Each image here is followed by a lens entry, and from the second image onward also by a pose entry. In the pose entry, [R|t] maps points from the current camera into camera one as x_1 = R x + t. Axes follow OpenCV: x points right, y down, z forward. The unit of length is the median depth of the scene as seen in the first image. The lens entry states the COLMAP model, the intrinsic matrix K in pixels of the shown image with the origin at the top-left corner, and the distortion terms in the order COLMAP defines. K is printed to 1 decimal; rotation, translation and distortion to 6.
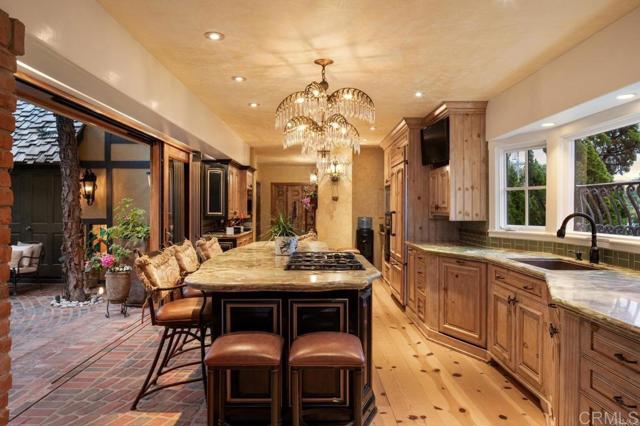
lens RADIAL K [[433.5, 0, 321.4], [0, 433.5, 210.7], [0, 0, 1]] dist [-0.007017, 0.001941]
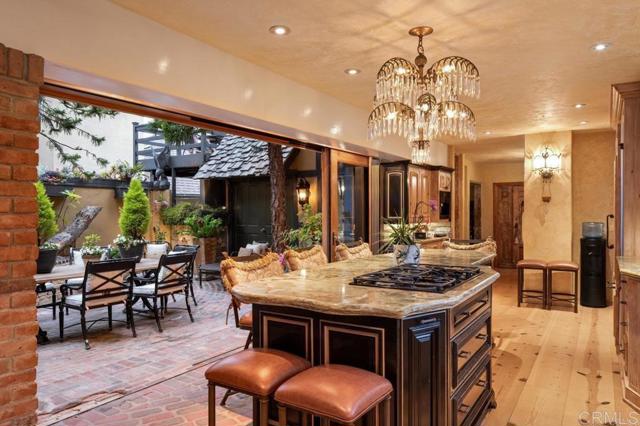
lens RADIAL K [[433.5, 0, 320.6], [0, 433.5, 216.8], [0, 0, 1]] dist [-0.007017, 0.001941]
pose [[0.835982, -0.001120, -0.548756, 0.258917], [0.004018, 0.999984, 0.004081, -0.000284], [0.548743, -0.005616, 0.835972, 0.192799]]
